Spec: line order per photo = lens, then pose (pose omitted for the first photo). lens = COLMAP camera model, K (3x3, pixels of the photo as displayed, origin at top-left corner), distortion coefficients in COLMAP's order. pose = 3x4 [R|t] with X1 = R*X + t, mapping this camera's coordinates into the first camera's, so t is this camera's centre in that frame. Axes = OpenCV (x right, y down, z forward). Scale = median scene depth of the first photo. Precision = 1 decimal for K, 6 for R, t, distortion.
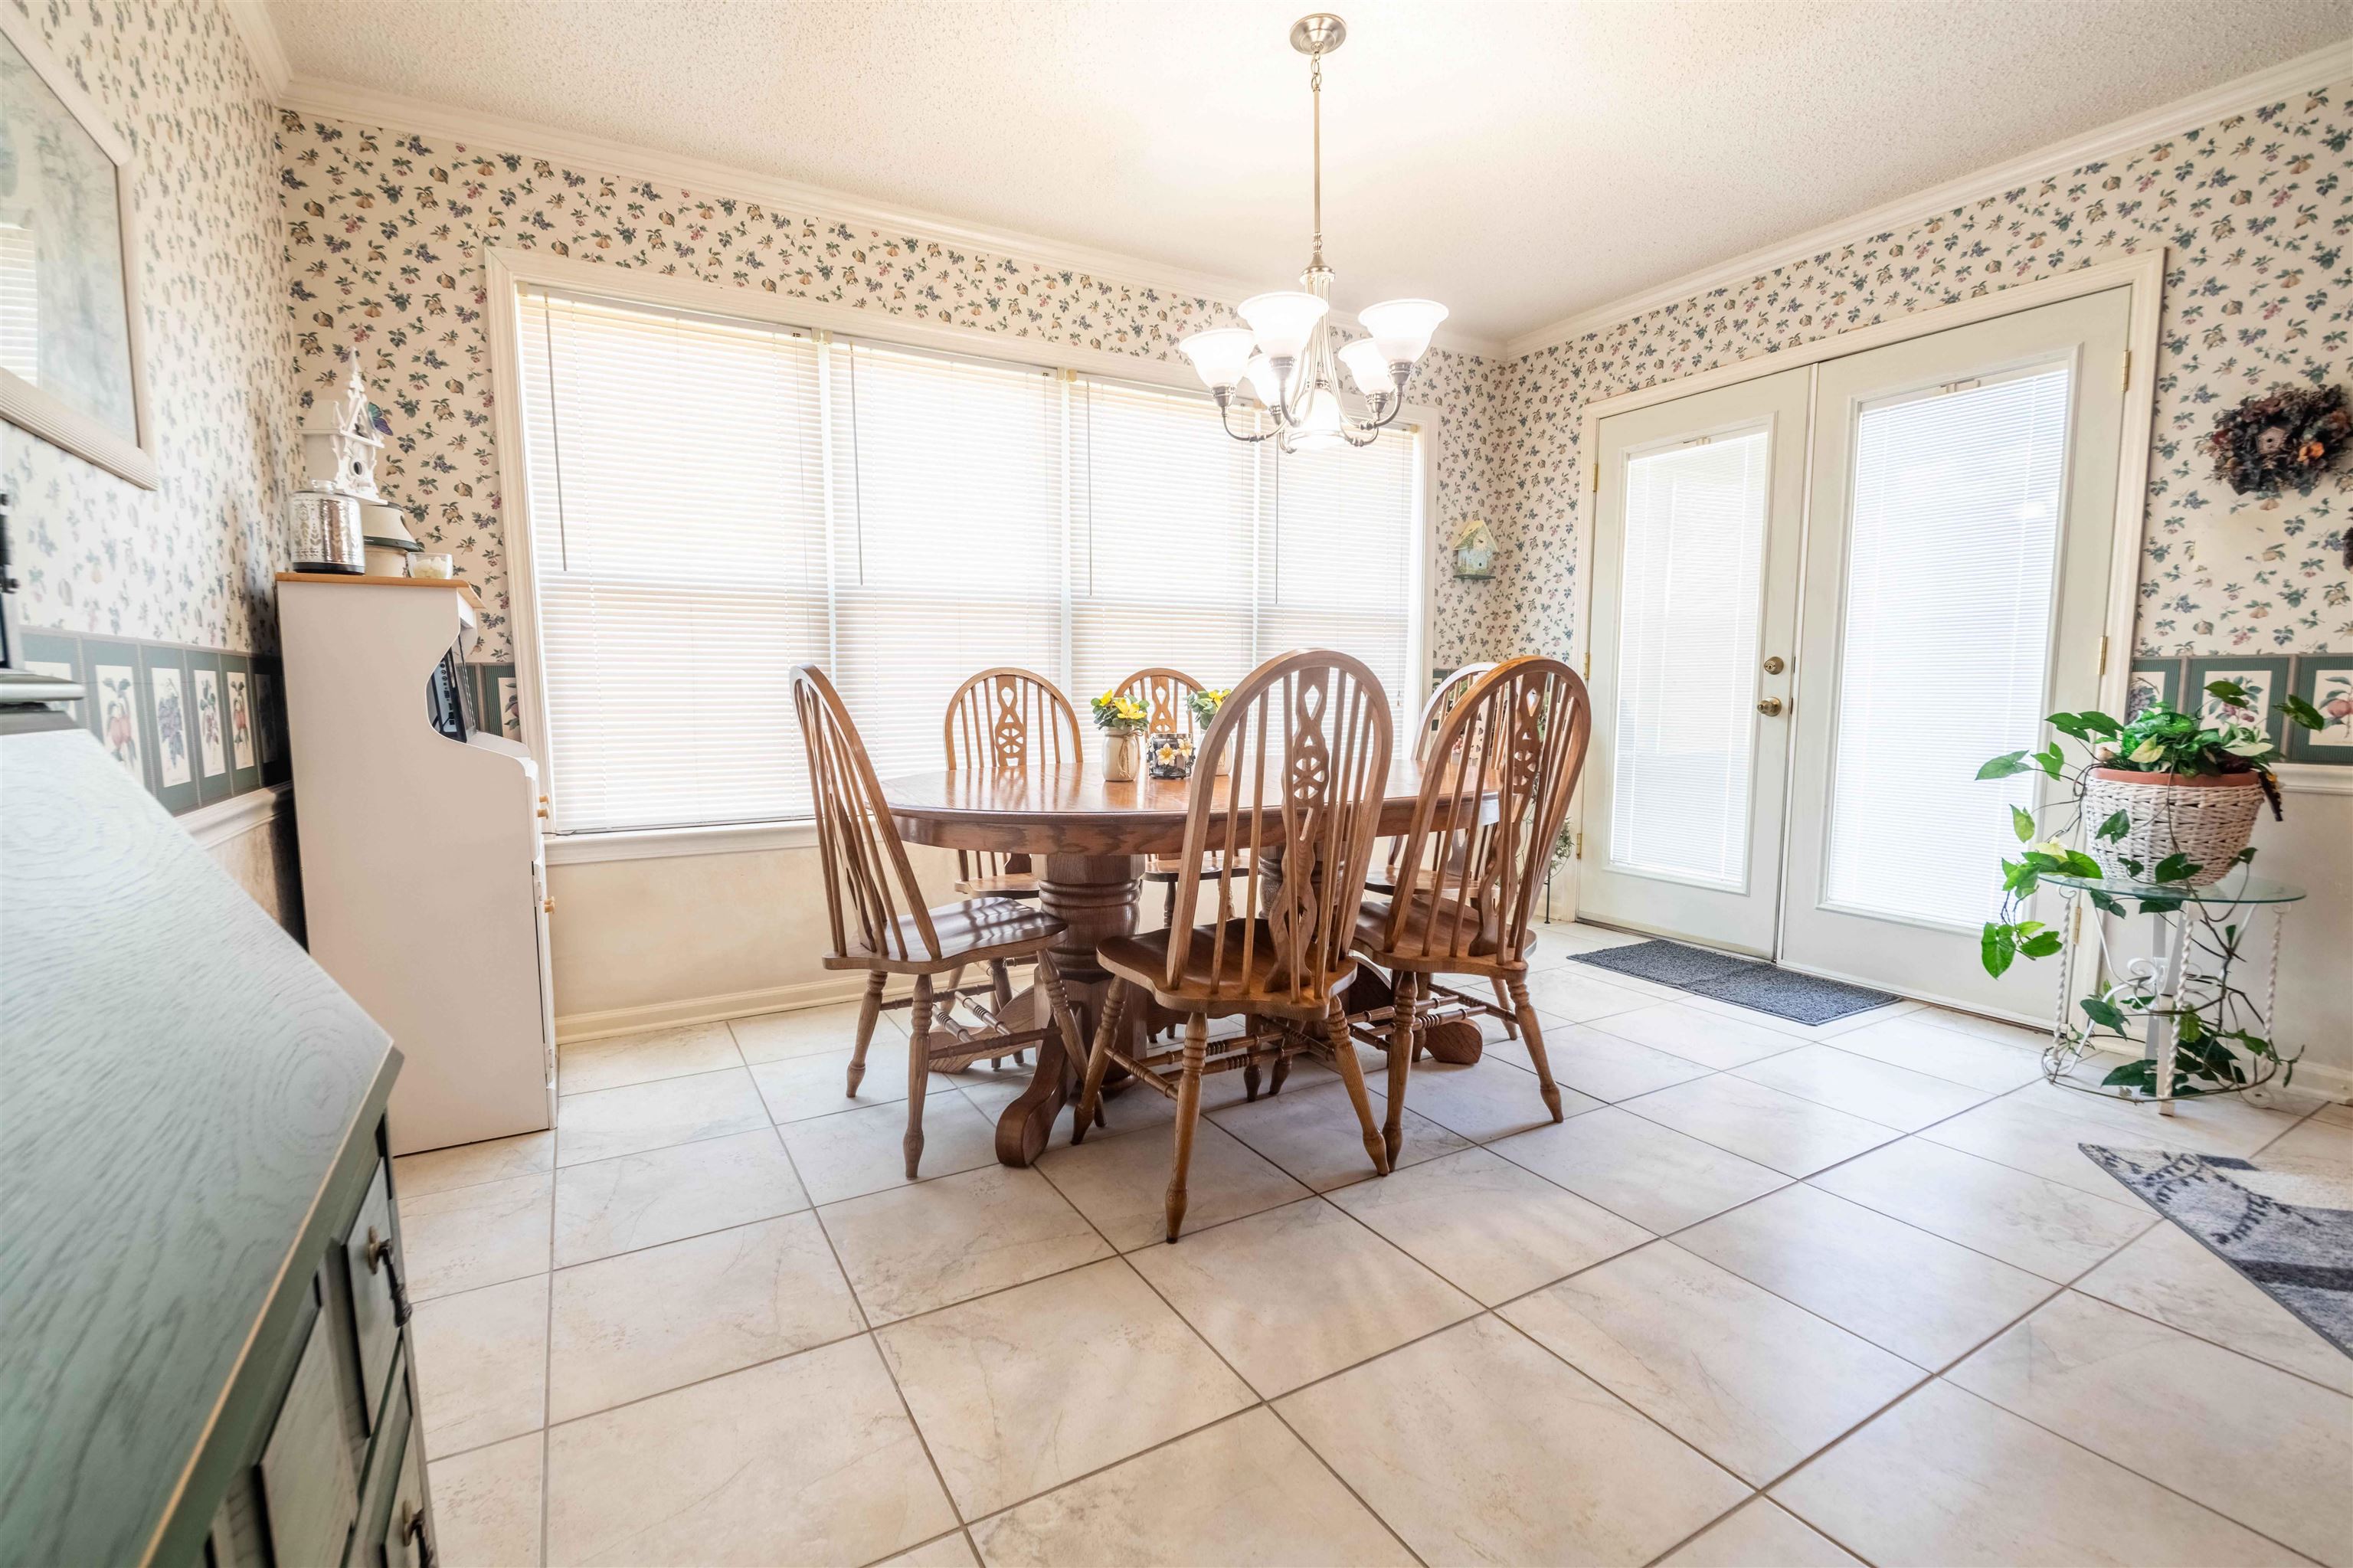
lens RADIAL K [[1047.0, 0, 1164.1], [0, 1047.0, 795.0], [0, 0, 1]] dist [-0.002194, -0.008201]
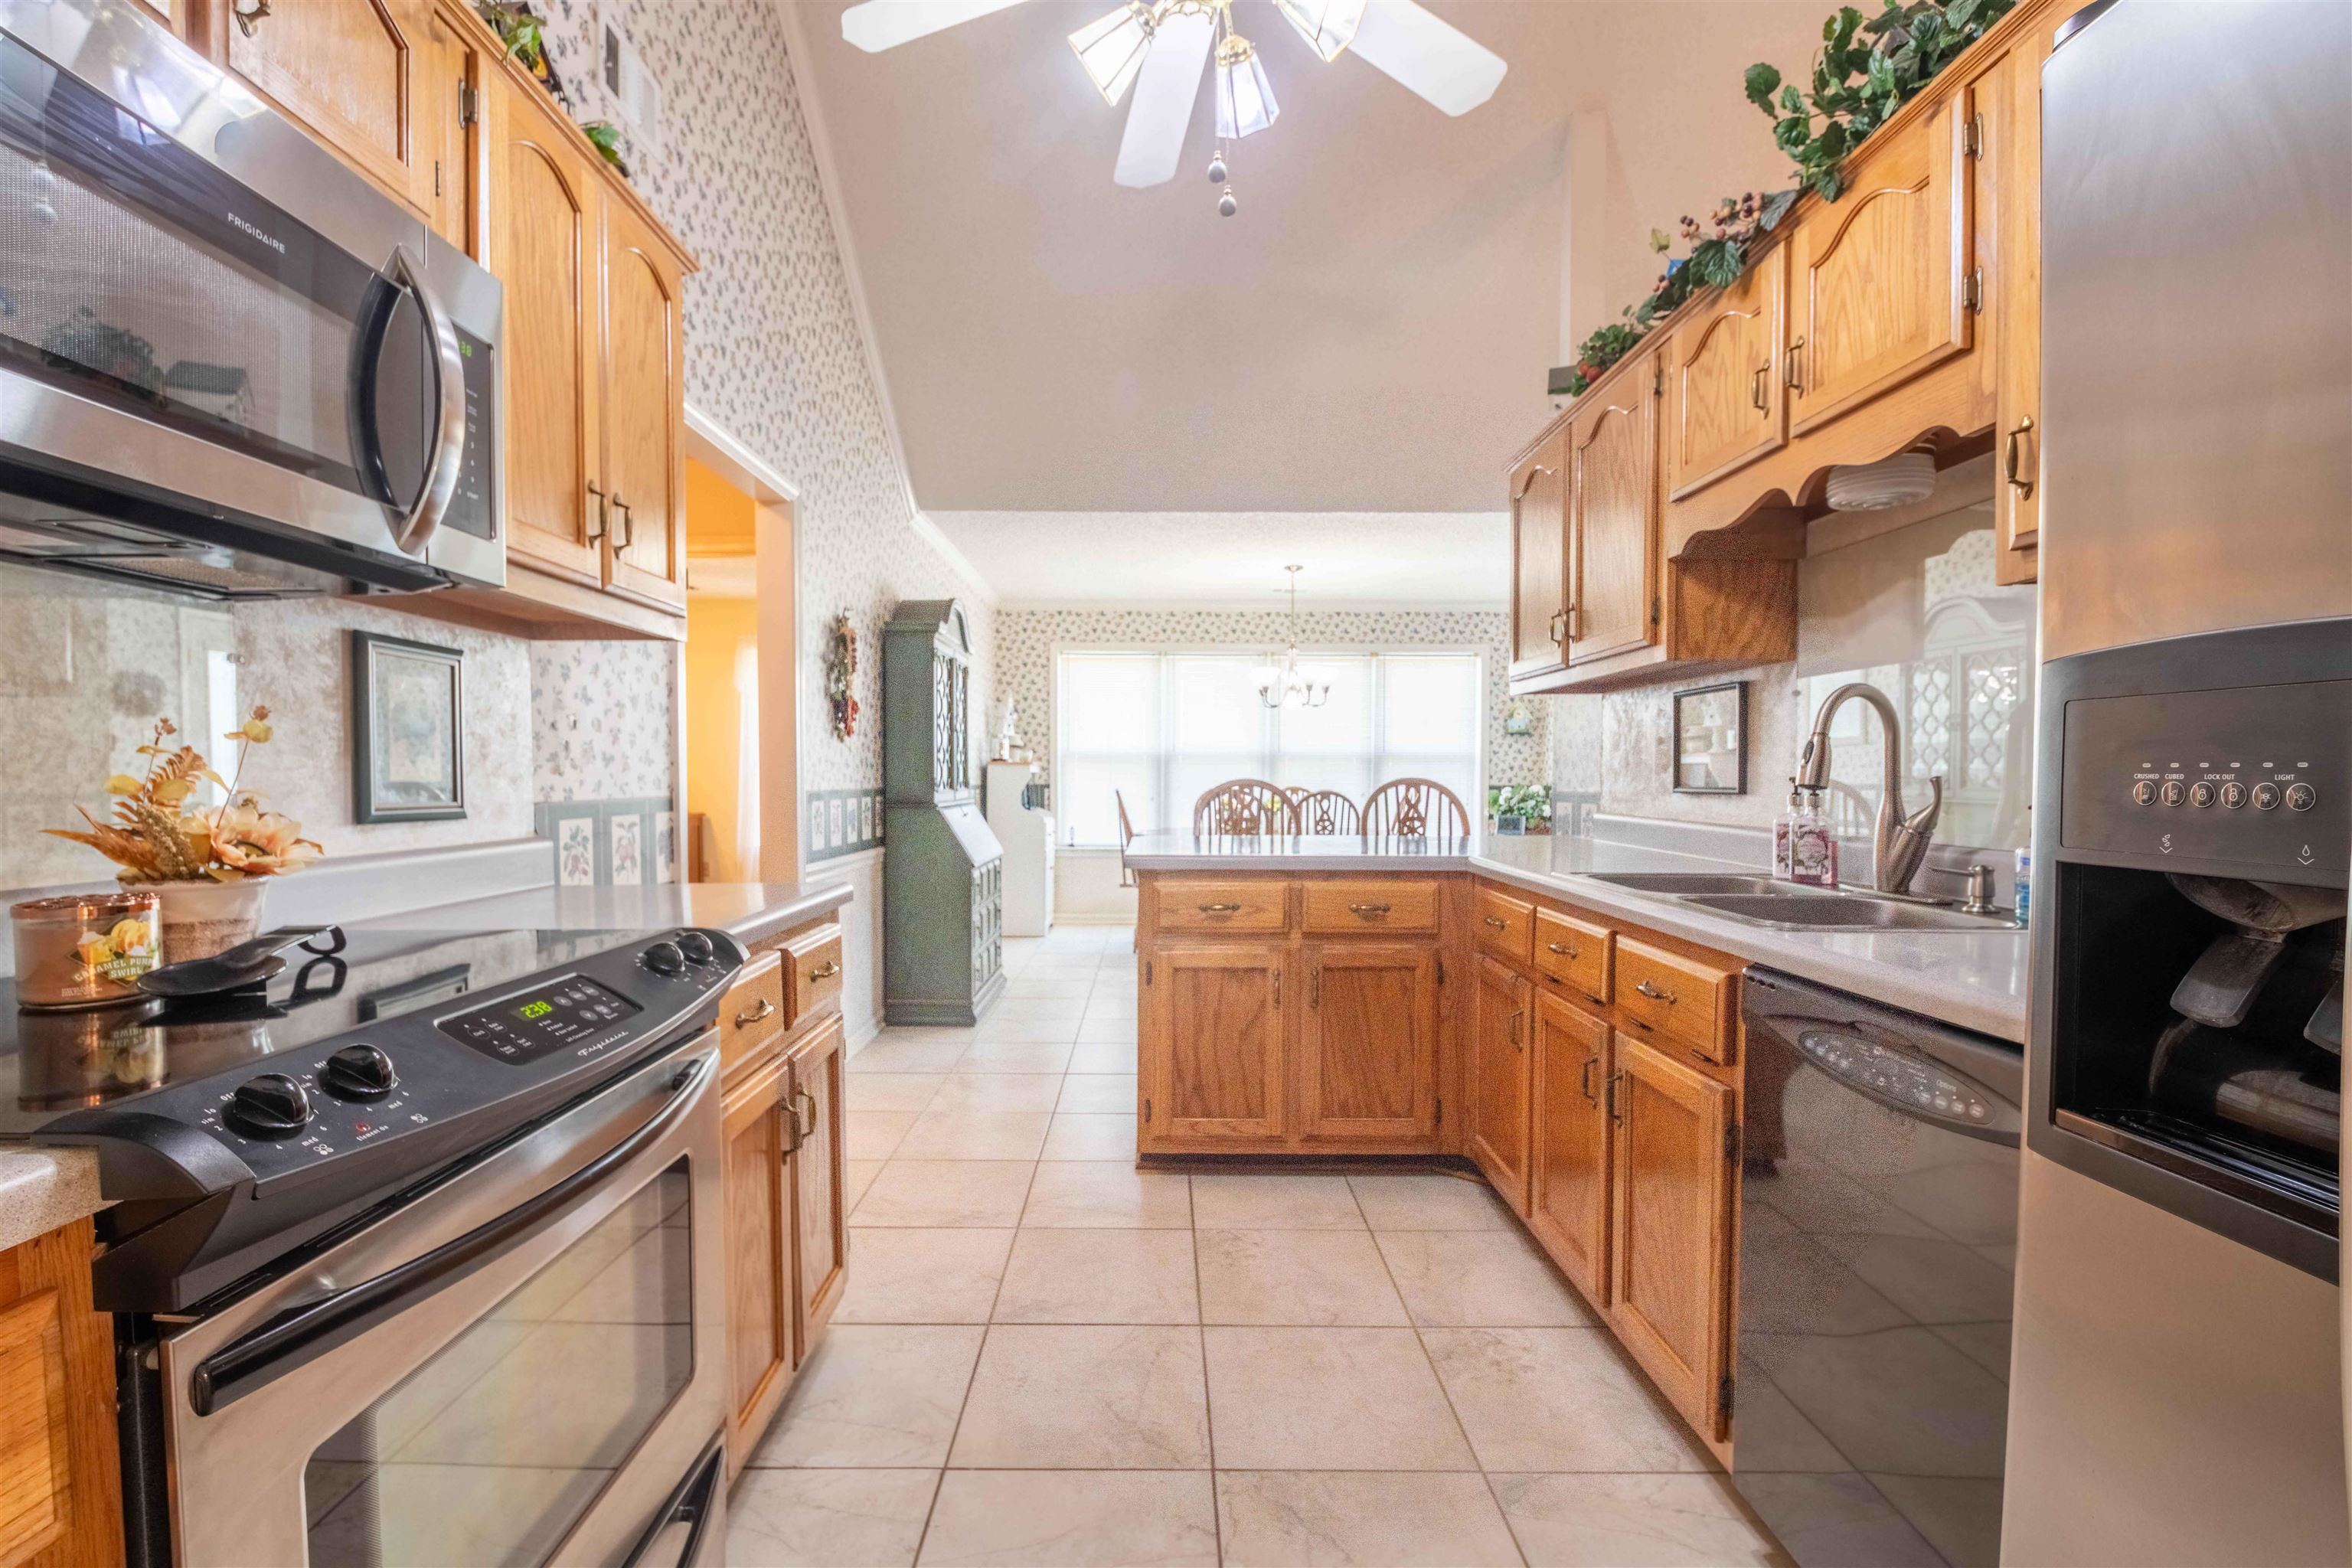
lens RADIAL K [[1046.5, 0, 1169.8], [0, 1046.5, 798.3], [0, 0, 1]] dist [-0.002194, -0.008201]
pose [[0.869222, 0.012818, -0.494256, 1.095879], [-0.058238, 0.995359, -0.076607, 0.115496], [0.490980, 0.095373, 0.865934, -1.336587]]
